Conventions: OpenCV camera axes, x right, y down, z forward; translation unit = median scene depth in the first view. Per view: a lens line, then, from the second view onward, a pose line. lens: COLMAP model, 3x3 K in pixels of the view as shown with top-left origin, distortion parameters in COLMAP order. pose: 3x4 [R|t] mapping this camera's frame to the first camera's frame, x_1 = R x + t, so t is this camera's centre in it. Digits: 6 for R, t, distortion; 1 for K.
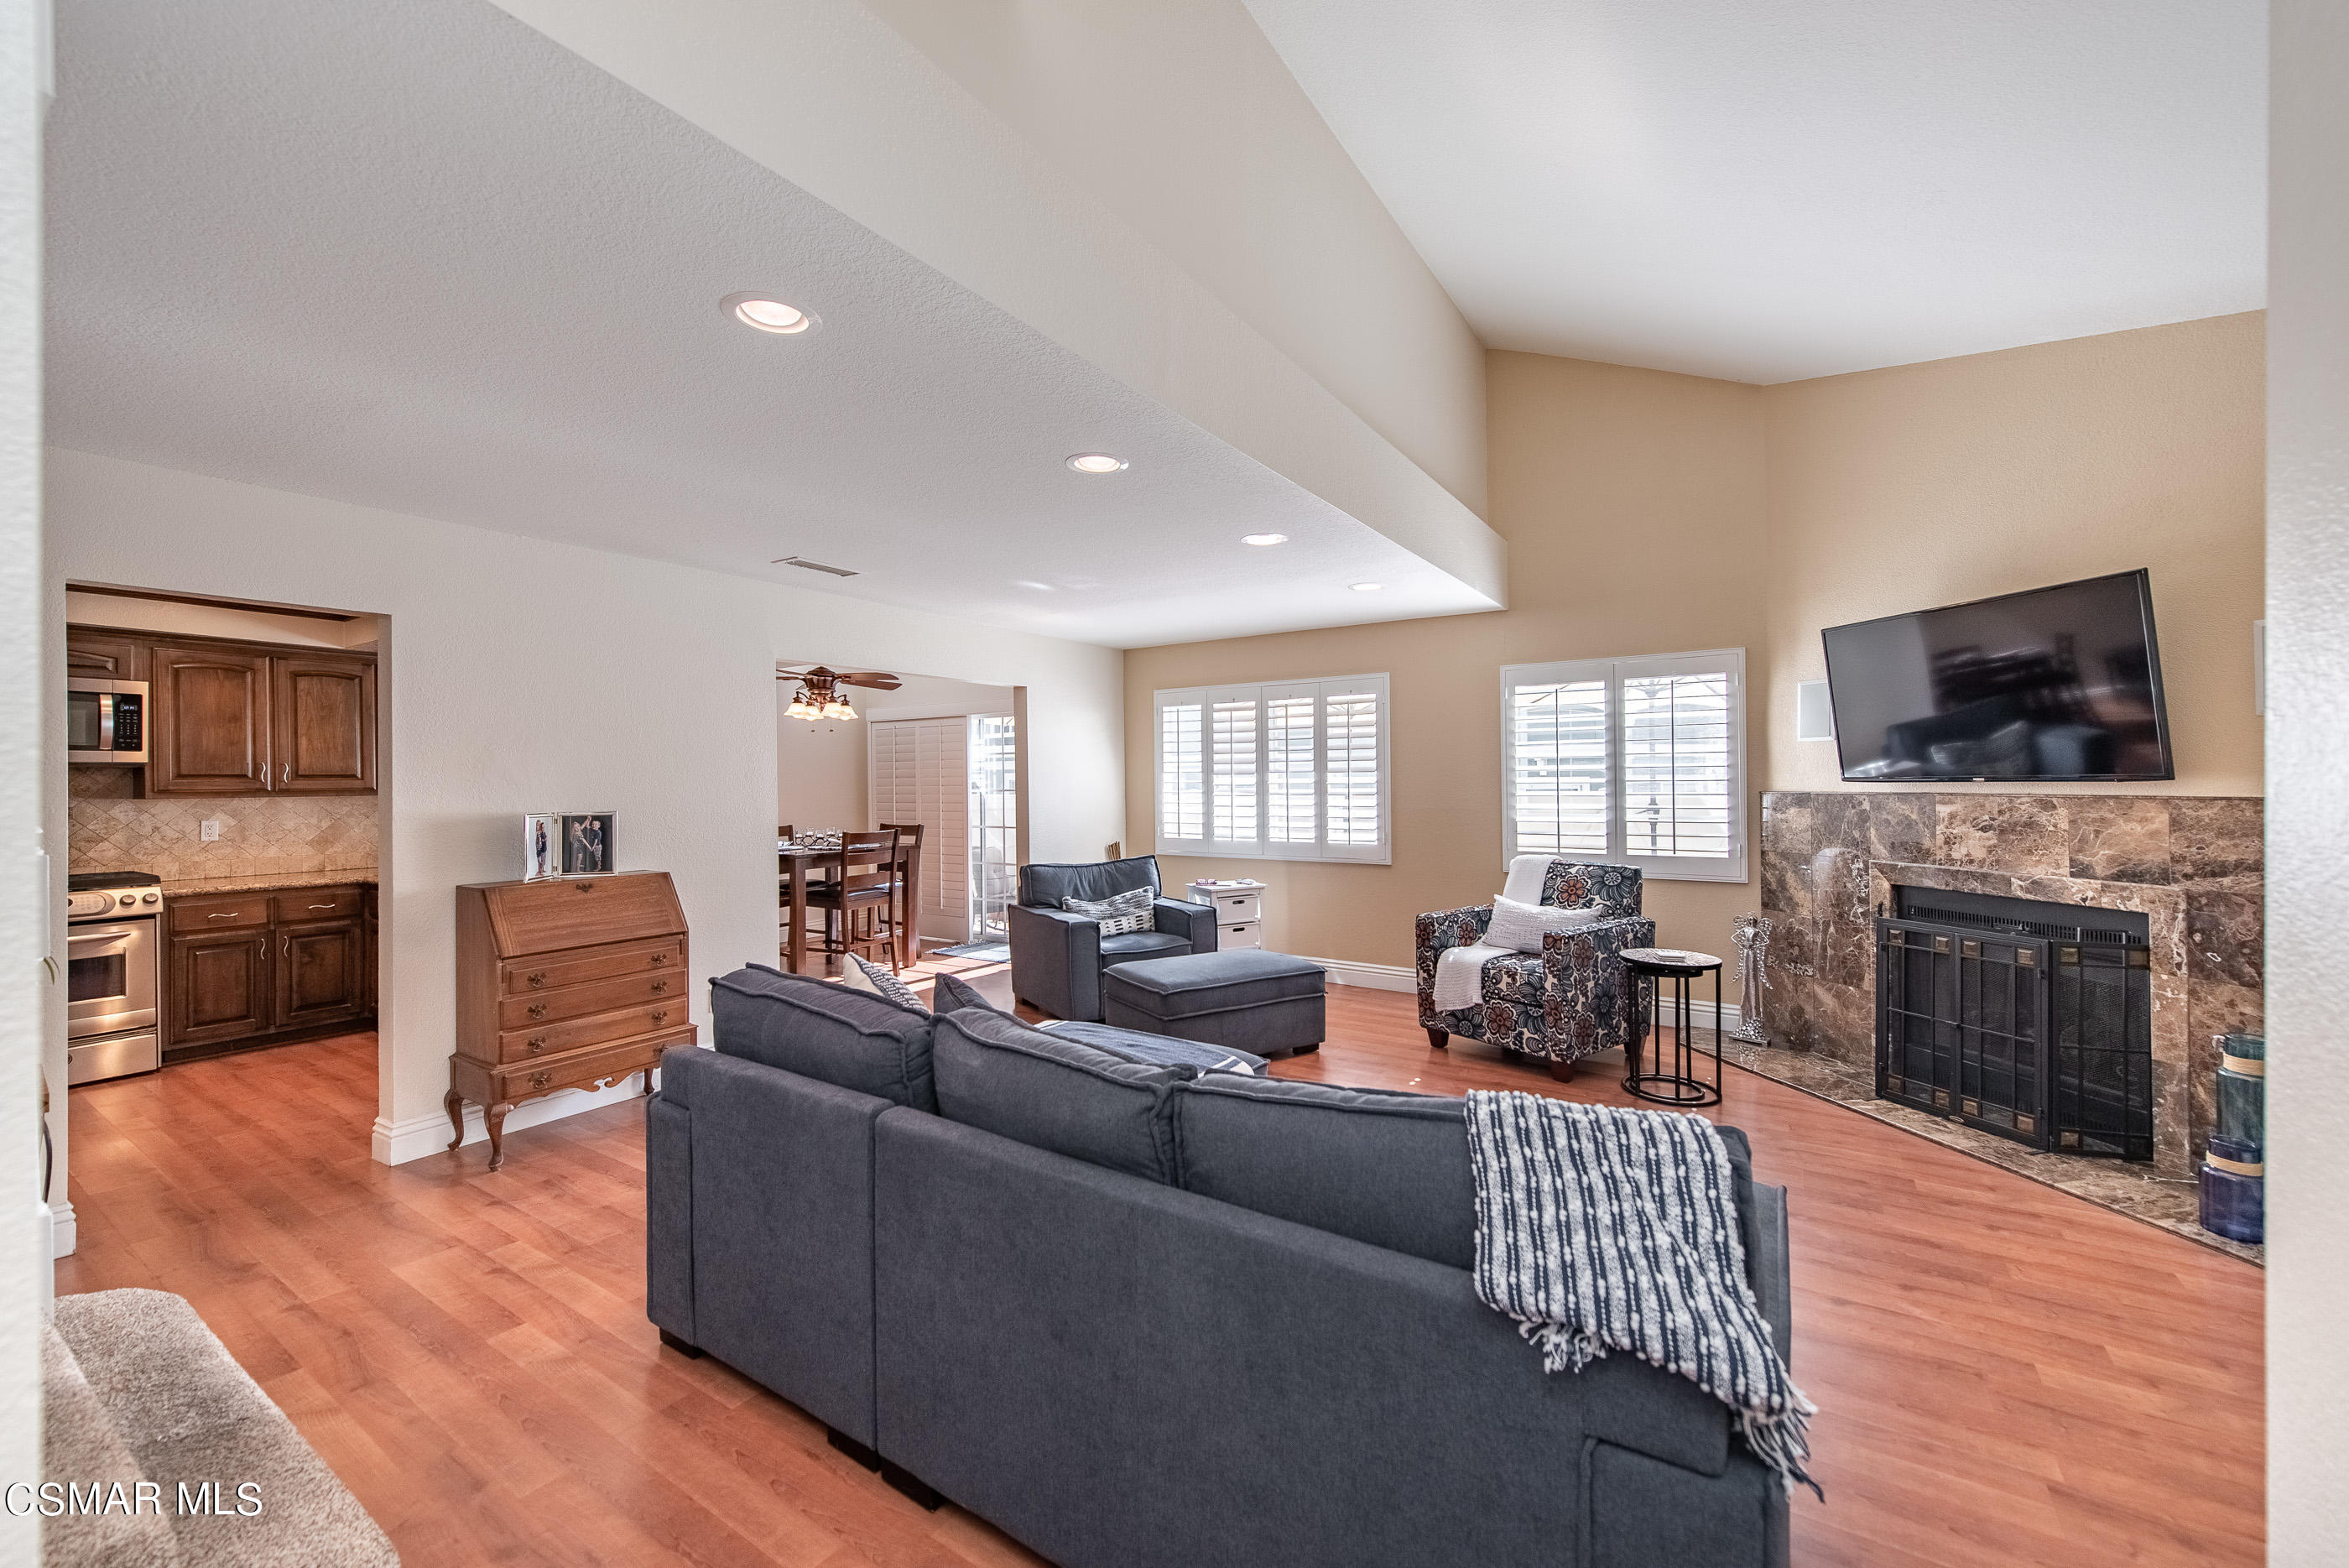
lens RADIAL K [[926.0, 0, 1179.8], [0, 926.0, 779.9], [0, 0, 1]] dist [0.017495, -0.005266]
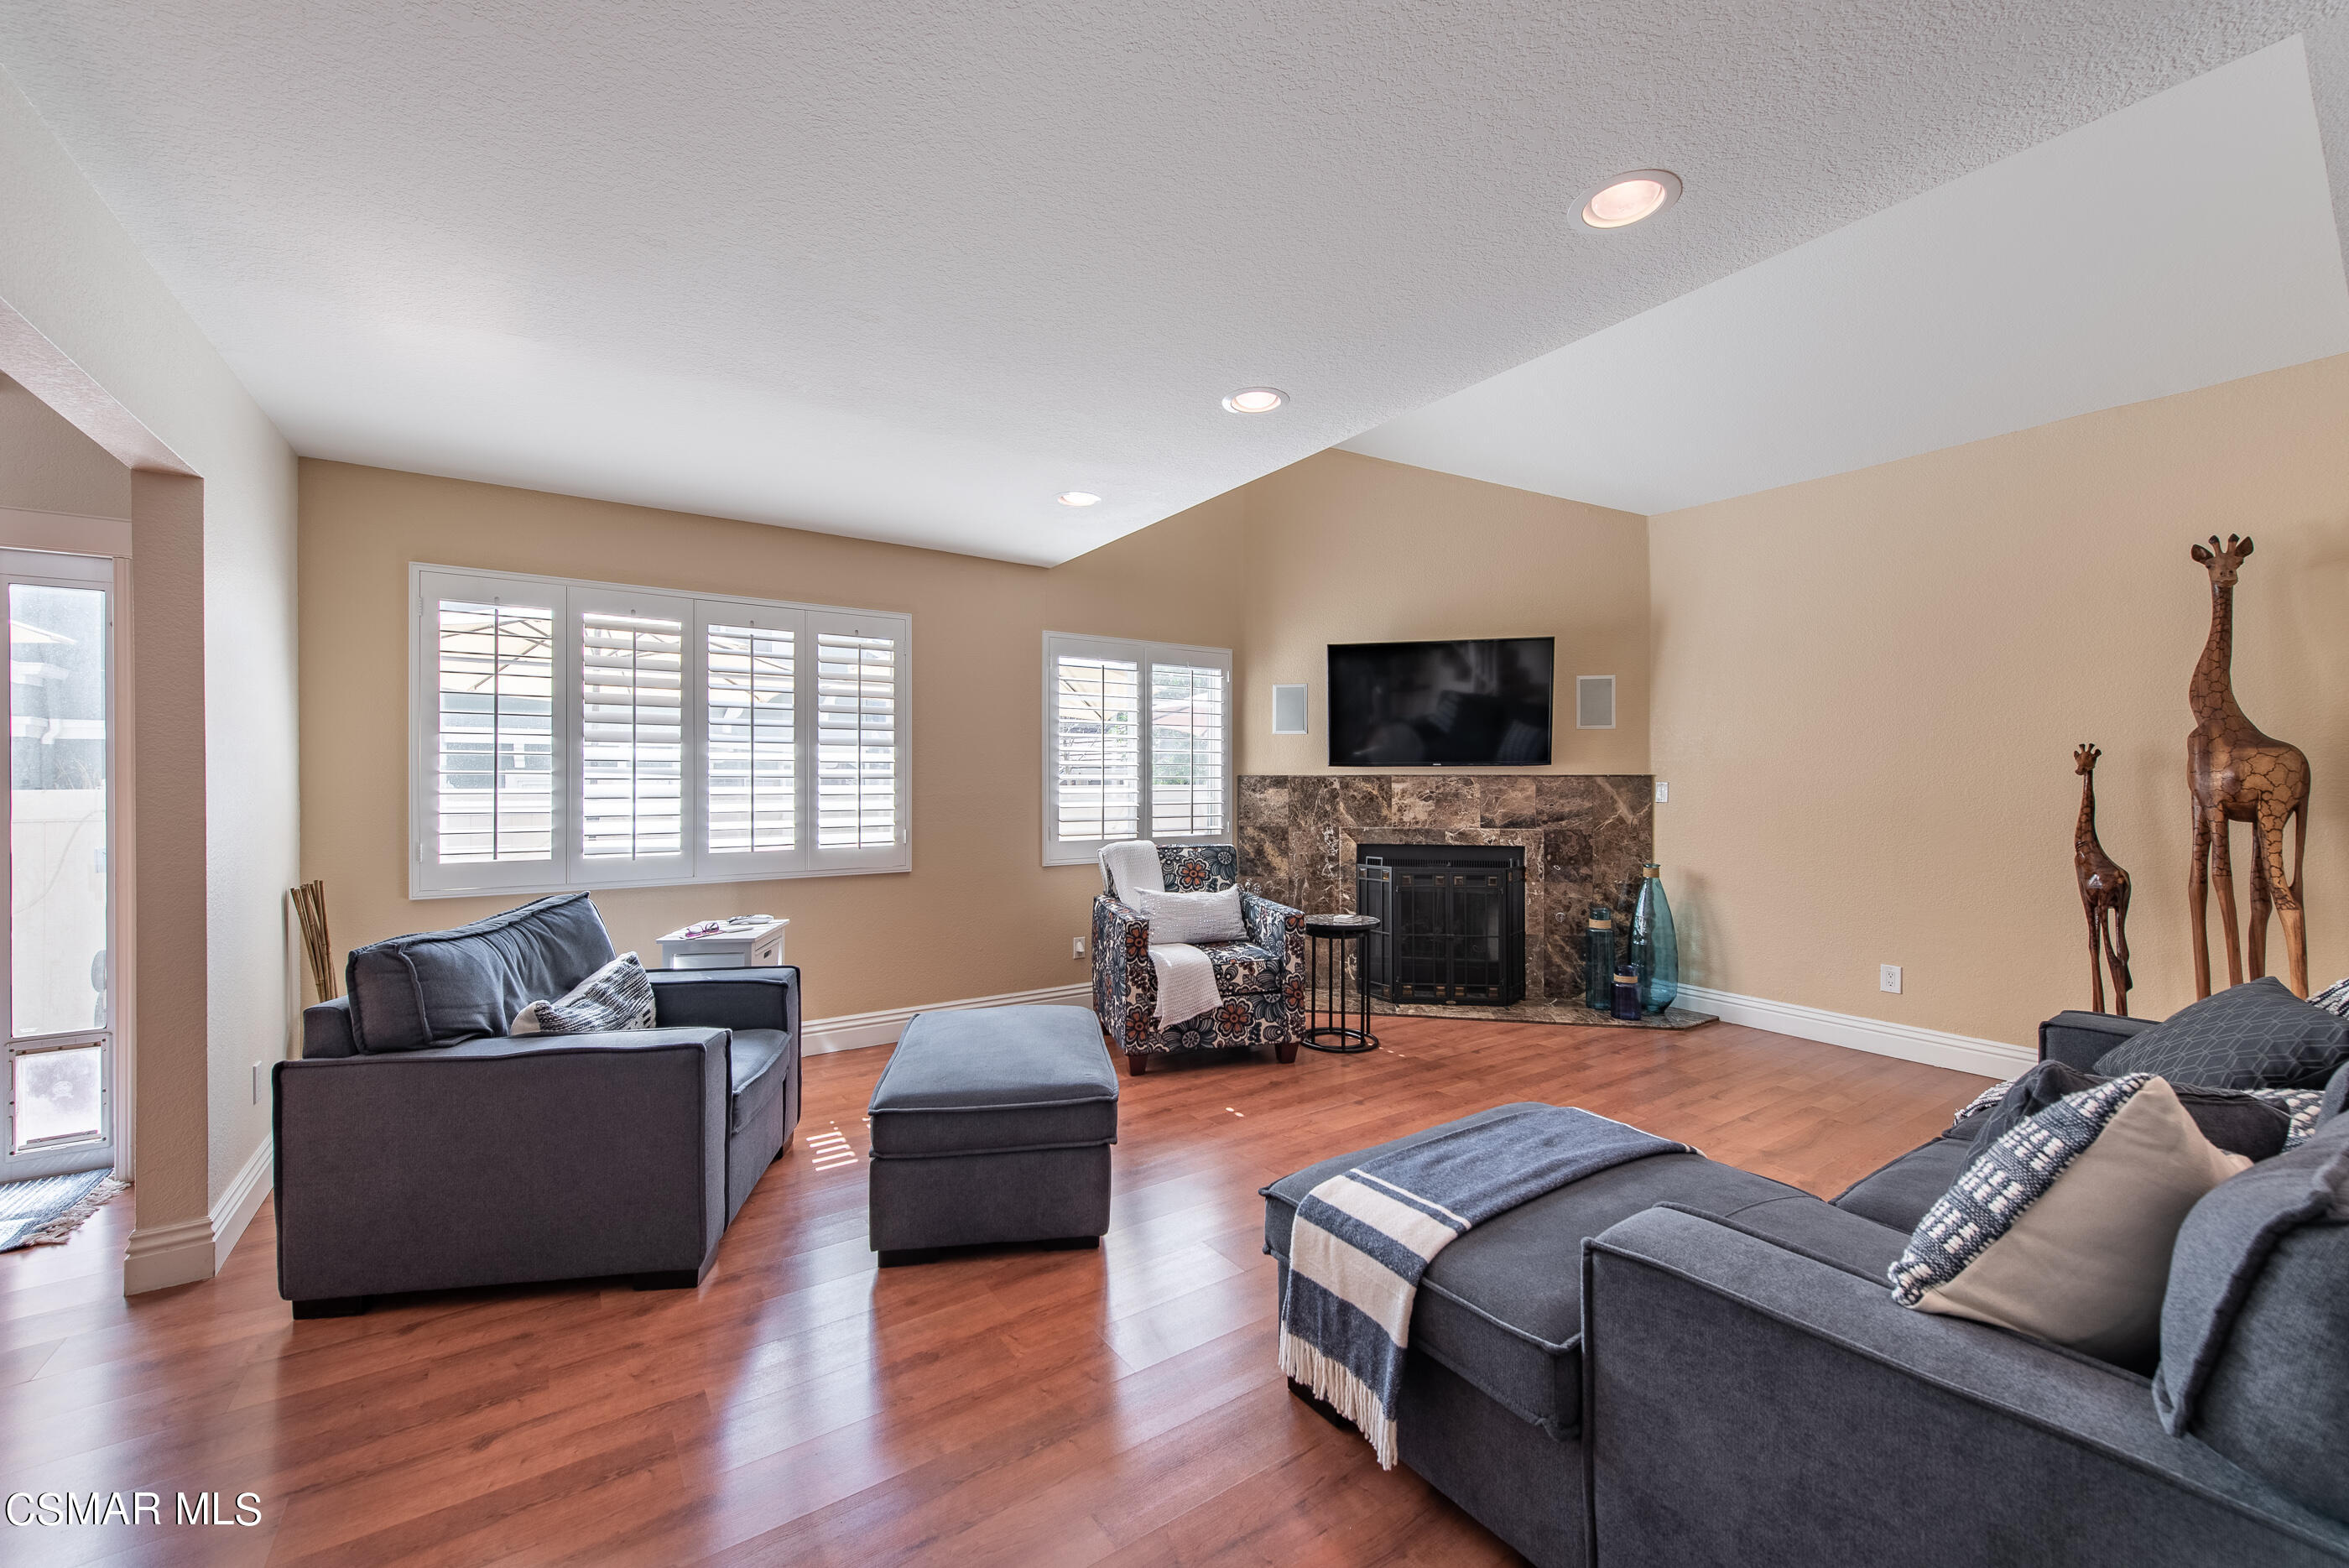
lens RADIAL K [[926.0, 0, 1173.4], [0, 926.0, 787.0], [0, 0, 1]] dist [0.017495, -0.005266]
pose [[0.377211, 0.002718, 0.926124, -0.473193], [-0.003682, 0.999992, -0.001435, 0.028847], [-0.926120, -0.002869, 0.377218, 0.639719]]
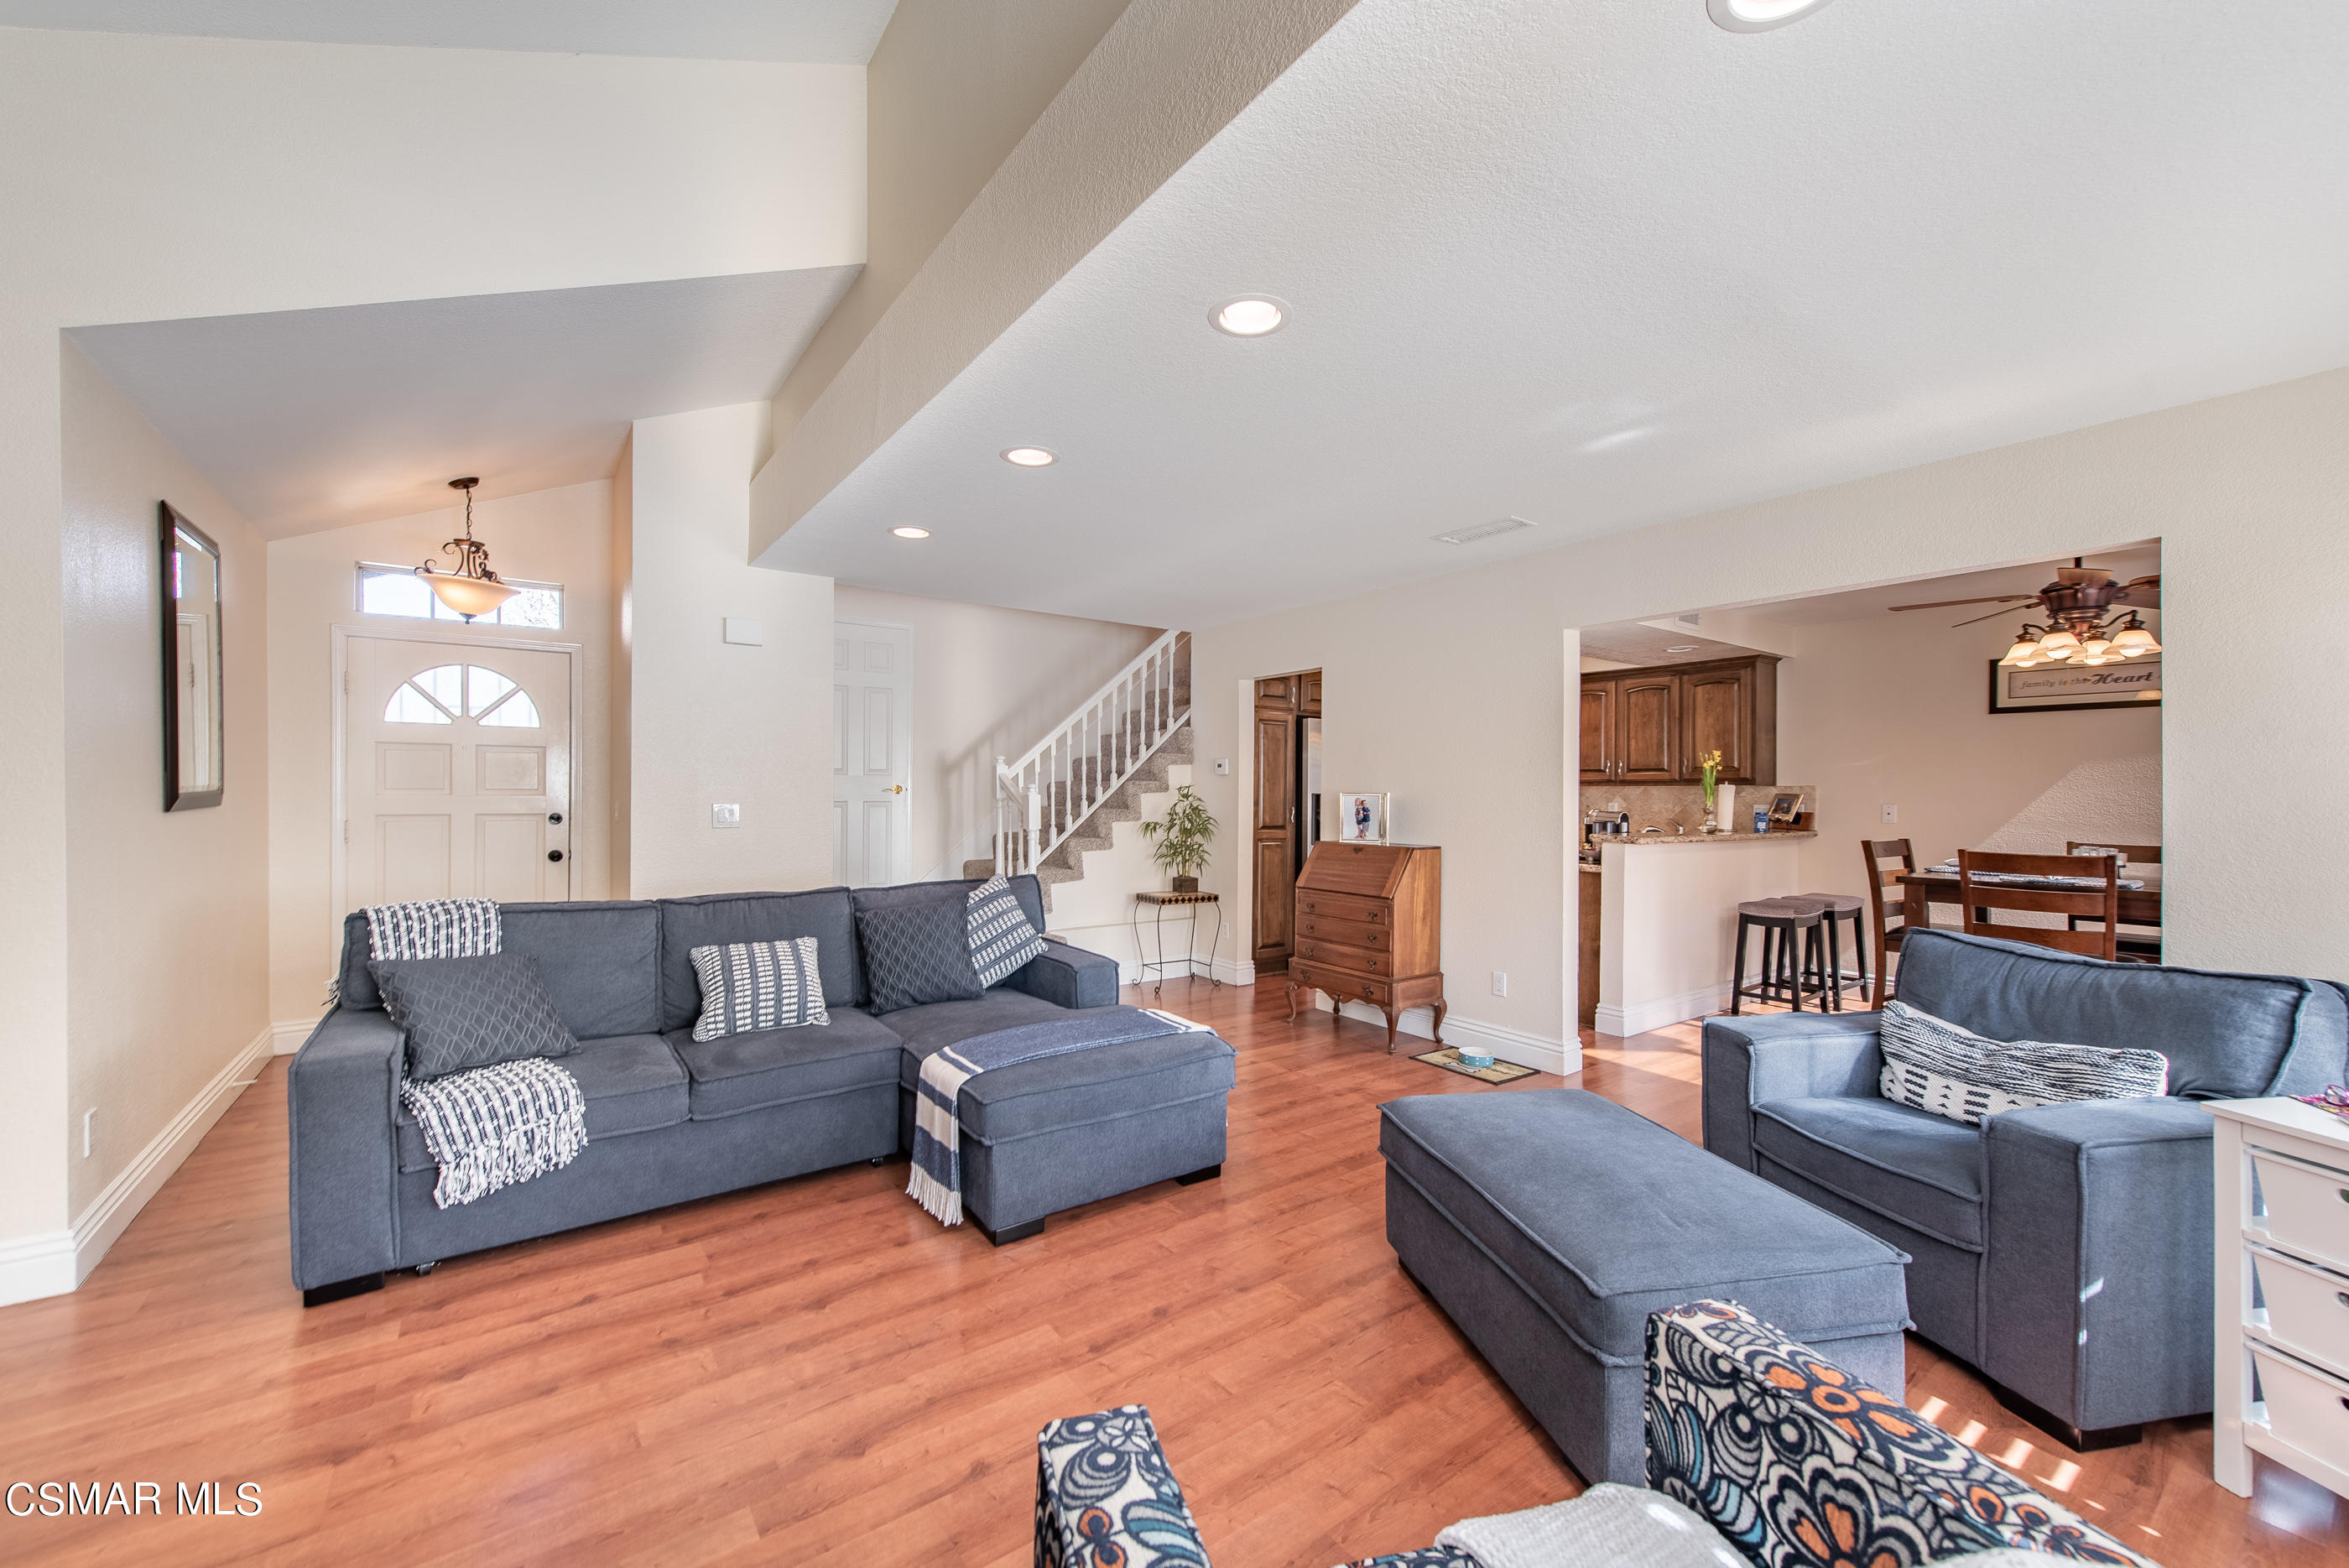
lens RADIAL K [[926.0, 0, 1184.8], [0, 926.0, 792.1], [0, 0, 1]] dist [0.017495, -0.005266]
pose [[-0.346422, 0.006365, -0.938057, 0.507667], [-0.001708, 0.999971, 0.007416, 0.019526], [0.938077, 0.004172, -0.346401, 0.936303]]
